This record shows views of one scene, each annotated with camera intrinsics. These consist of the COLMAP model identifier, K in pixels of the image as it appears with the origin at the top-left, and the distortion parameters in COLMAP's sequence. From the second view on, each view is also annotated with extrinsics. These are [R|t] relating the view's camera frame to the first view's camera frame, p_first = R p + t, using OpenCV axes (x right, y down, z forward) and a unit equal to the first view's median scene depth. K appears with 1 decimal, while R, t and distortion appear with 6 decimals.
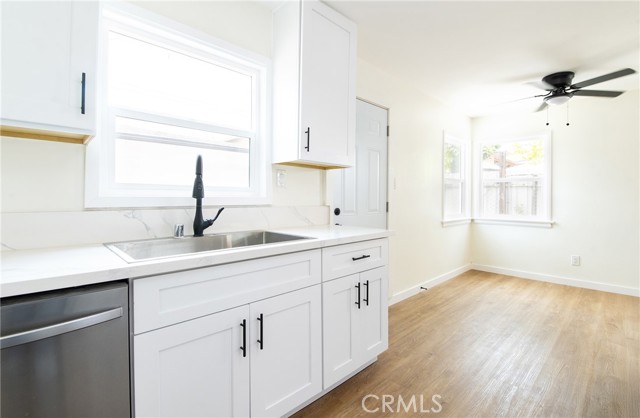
lens RADIAL K [[302.9, 0, 320.1], [0, 302.9, 202.3], [0, 0, 1]] dist [-0.004790, -0.005318]
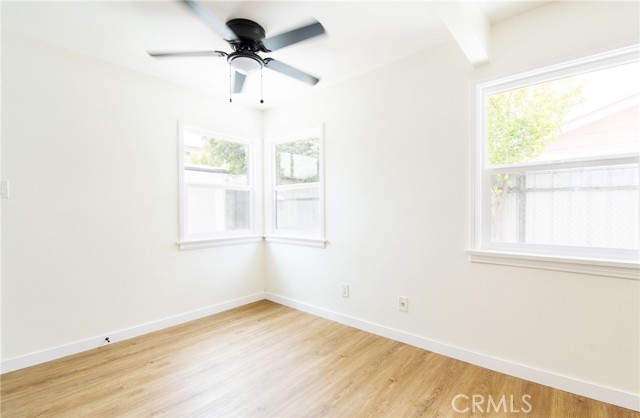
lens RADIAL K [[294.8, 0, 321.9], [0, 294.8, 214.9], [0, 0, 1]] dist [0.003104, -0.000098]
pose [[0.995514, -0.005185, 0.094471, 0.843315], [0.005951, 0.999952, -0.007829, 0.007442], [-0.094426, 0.008356, 0.995497, 0.302193]]
